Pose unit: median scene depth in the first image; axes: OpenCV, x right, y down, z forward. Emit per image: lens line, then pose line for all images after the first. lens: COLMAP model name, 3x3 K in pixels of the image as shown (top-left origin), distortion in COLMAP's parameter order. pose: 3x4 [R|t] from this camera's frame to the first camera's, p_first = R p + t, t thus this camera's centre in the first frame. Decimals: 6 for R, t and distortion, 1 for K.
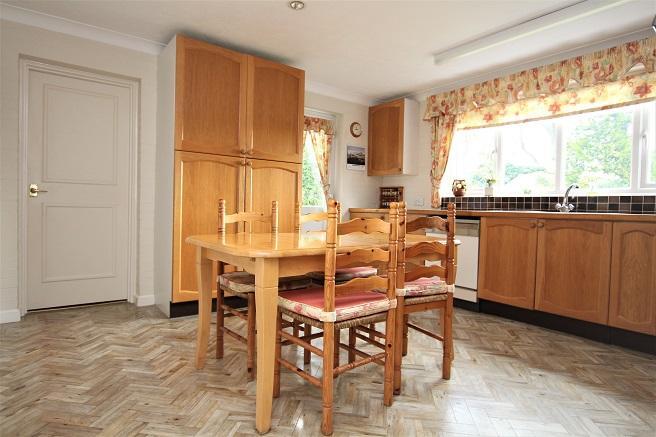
lens RADIAL K [[370.2, 0, 325.2], [0, 370.2, 215.1], [0, 0, 1]] dist [-0.007248, 0.001640]
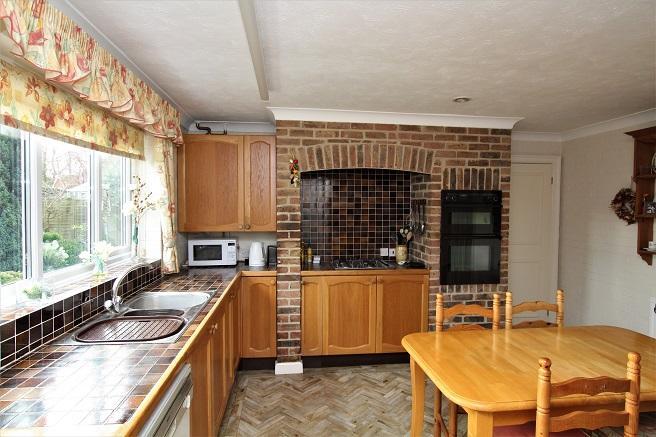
lens RADIAL K [[370.2, 0, 333.0], [0, 370.2, 219.7], [0, 0, 1]] dist [-0.007248, 0.001640]
pose [[-0.855411, -0.038723, 0.516500, 0.031828], [-0.002081, 0.997450, 0.071333, -0.192674], [-0.517946, 0.059944, -0.853311, 1.262032]]
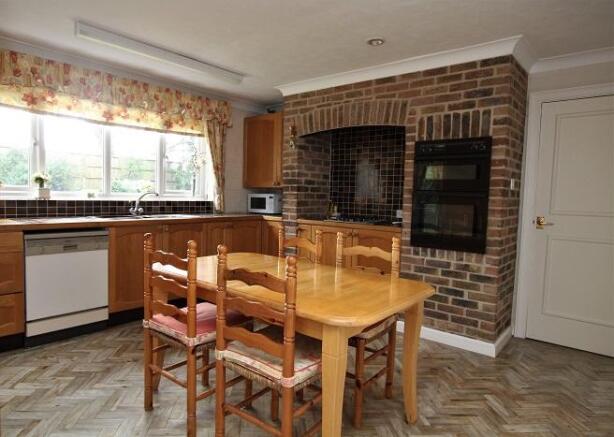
lens RADIAL K [[378.6, 0, 303.0], [0, 378.6, 215.9], [0, 0, 1]] dist [-0.000581, 0.000483]
pose [[-0.215053, -0.077670, 0.973509, -0.582501], [0.002954, 0.996776, 0.080179, -0.092471], [-0.976598, 0.020119, -0.214131, 0.710121]]
